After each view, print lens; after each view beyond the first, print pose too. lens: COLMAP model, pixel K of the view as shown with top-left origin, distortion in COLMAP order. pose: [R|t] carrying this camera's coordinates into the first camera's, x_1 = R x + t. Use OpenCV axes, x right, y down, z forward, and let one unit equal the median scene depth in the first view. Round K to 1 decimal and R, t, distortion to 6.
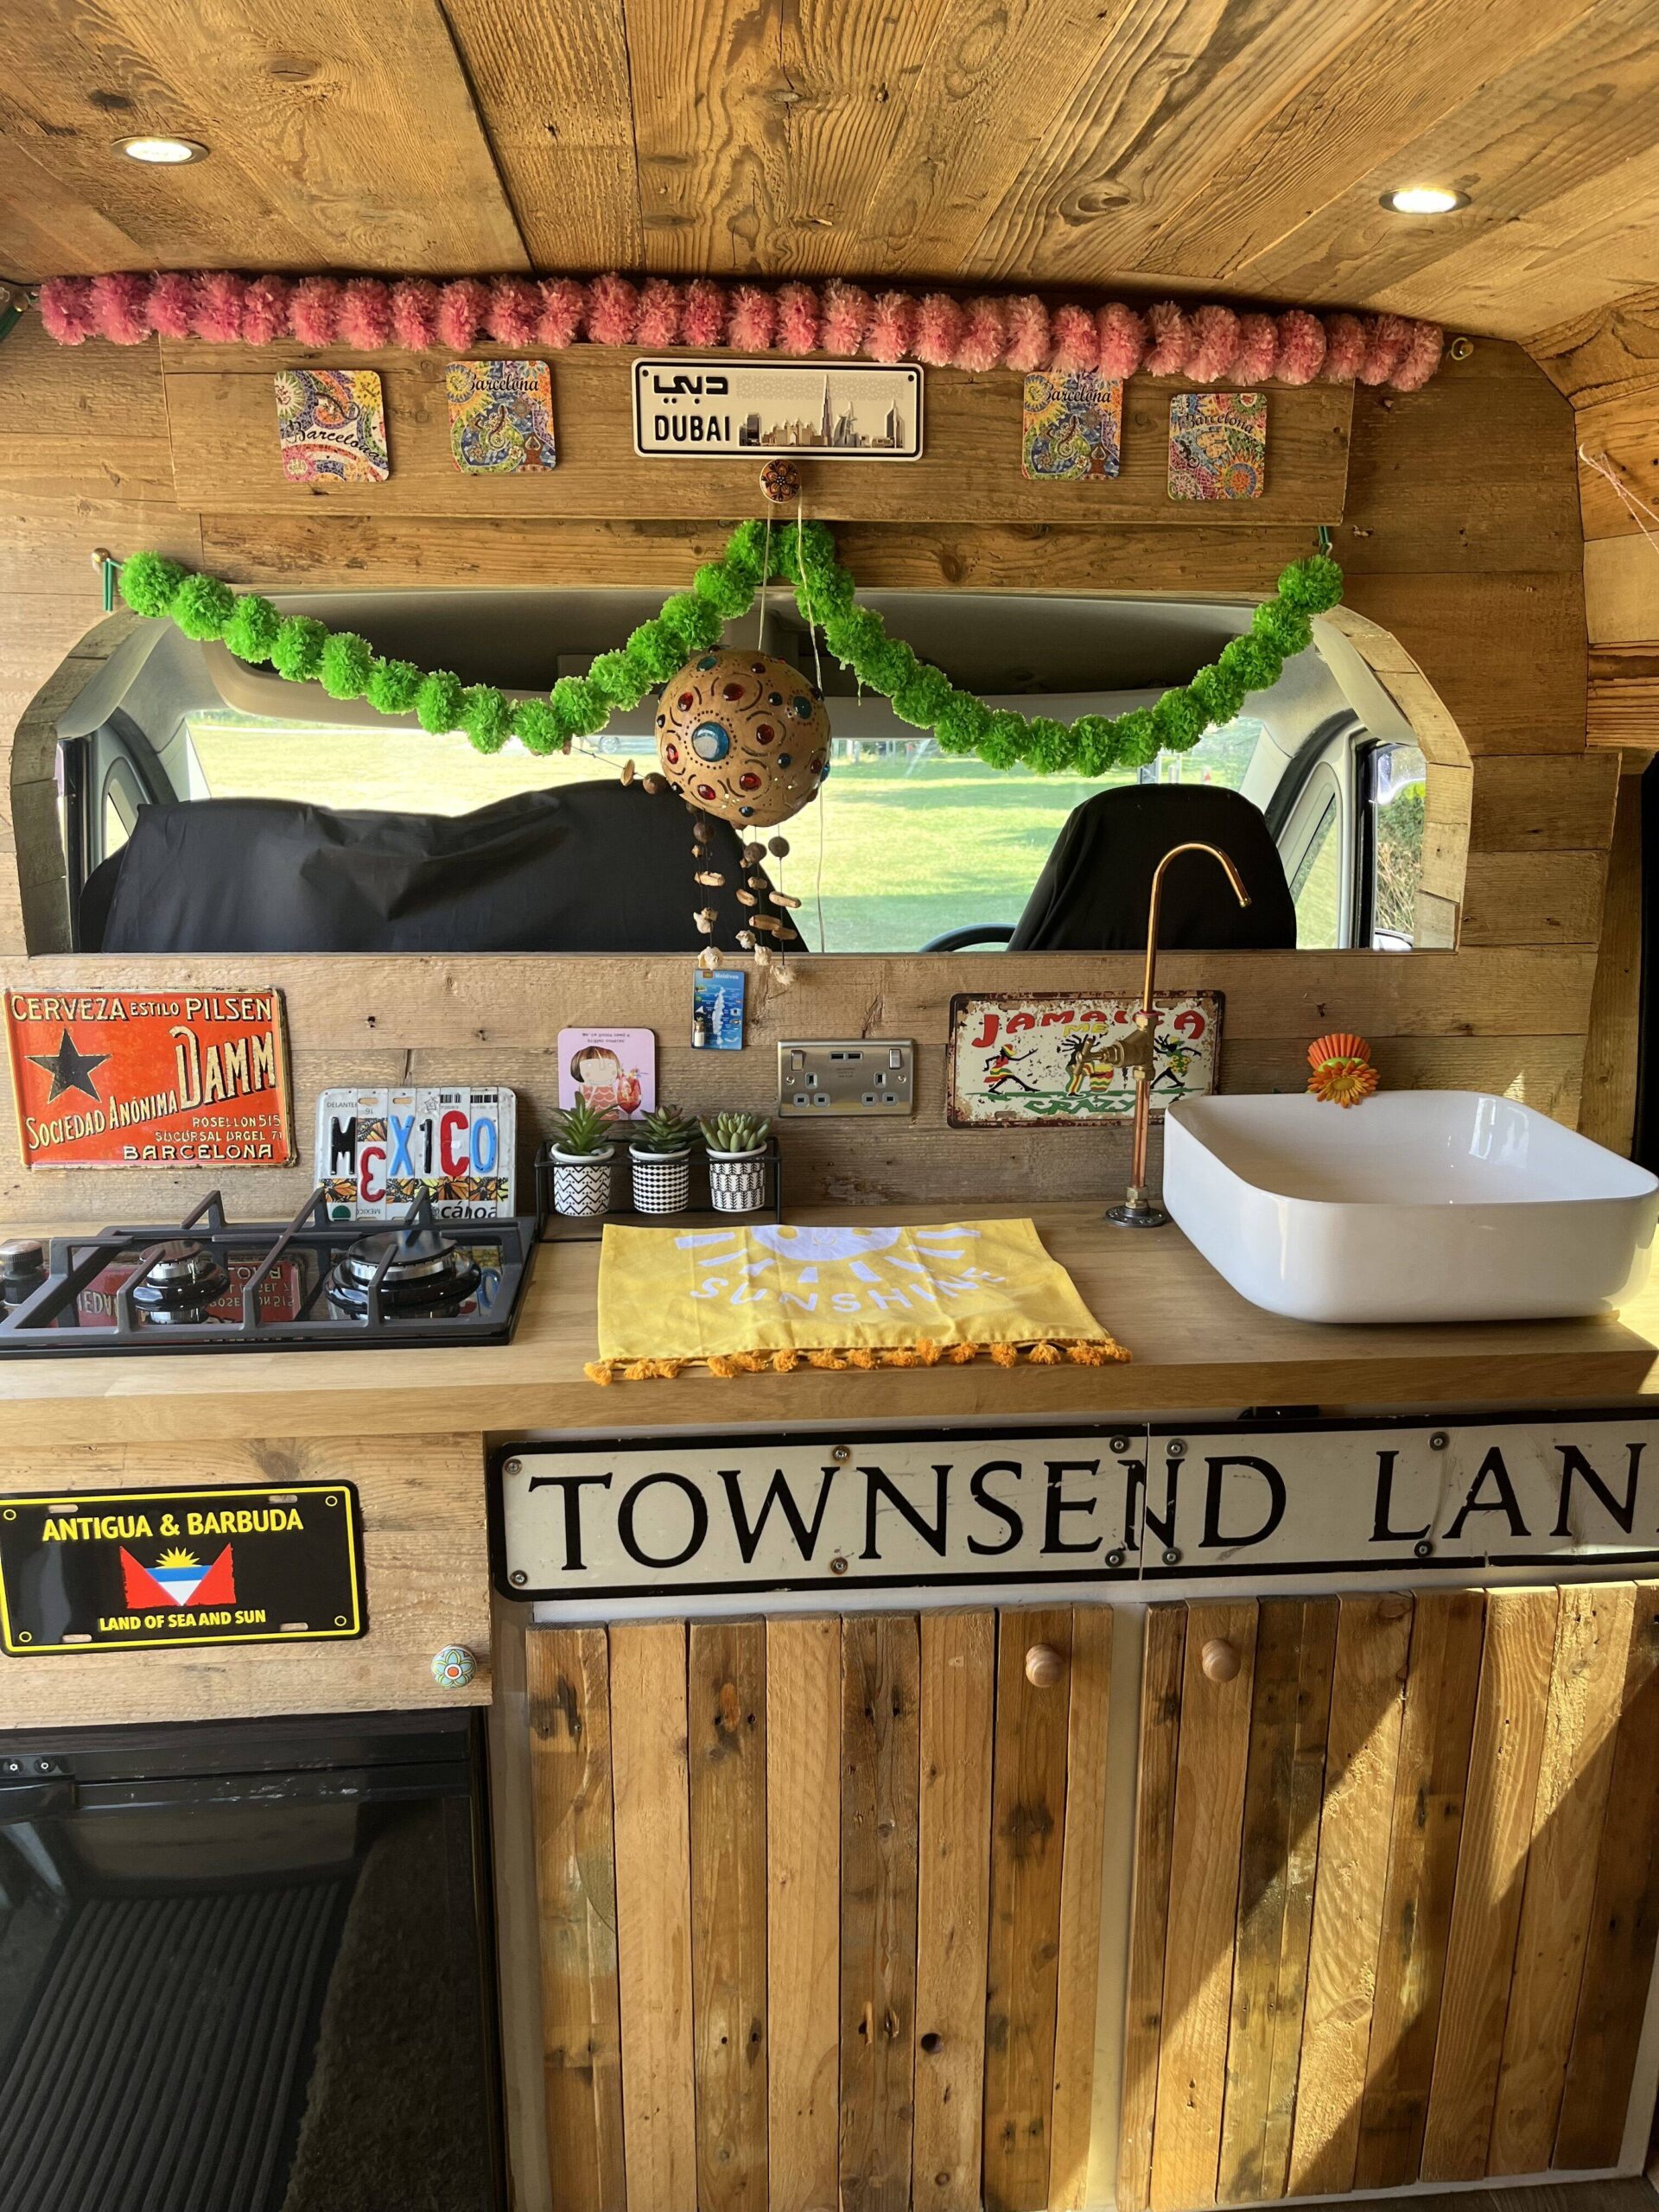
lens RADIAL K [[1684.9, 0, 841.2], [0, 1684.9, 1114.5], [0, 0, 1]] dist [0.060078, -0.083164]
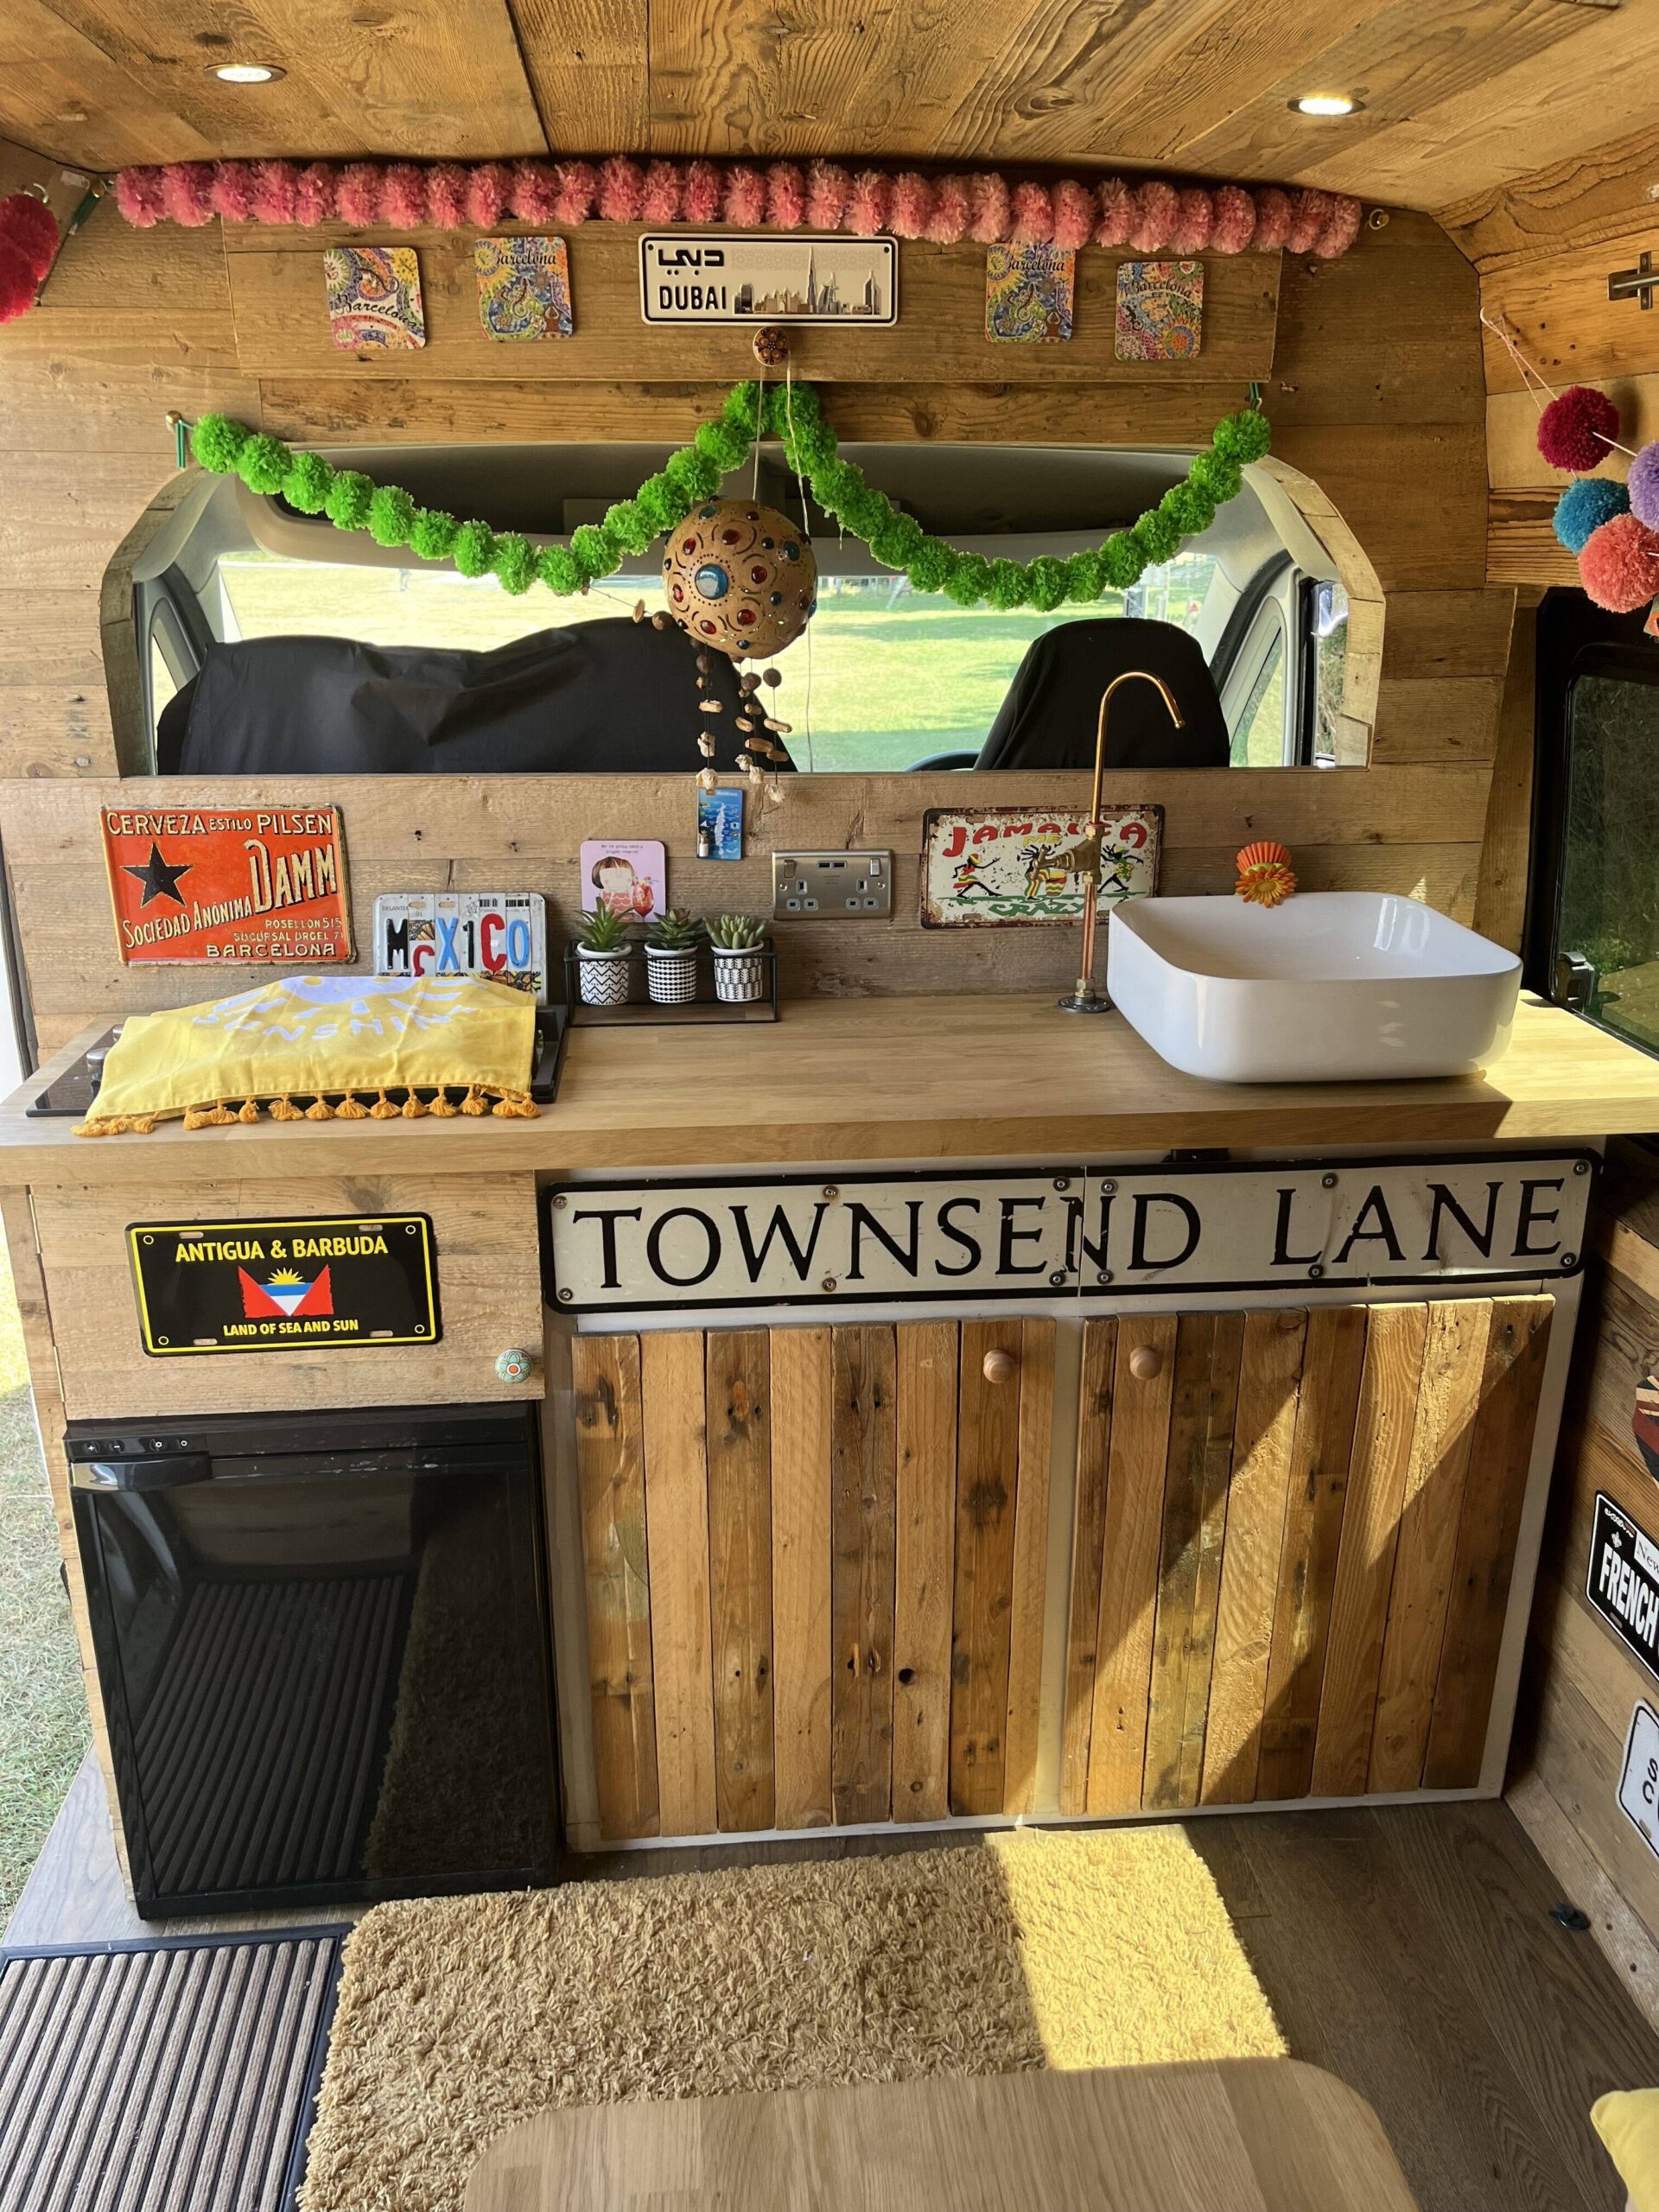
lens RADIAL K [[1683.6, 0, 833.1], [0, 1683.6, 1120.3], [0, 0, 1]] dist [0.067875, -0.105406]
pose [[0.999977, -0.006160, 0.002880, -0.001117], [0.005857, 0.995417, 0.095449, 0.031326], [-0.003455, -0.095430, 0.995430, -0.169938]]
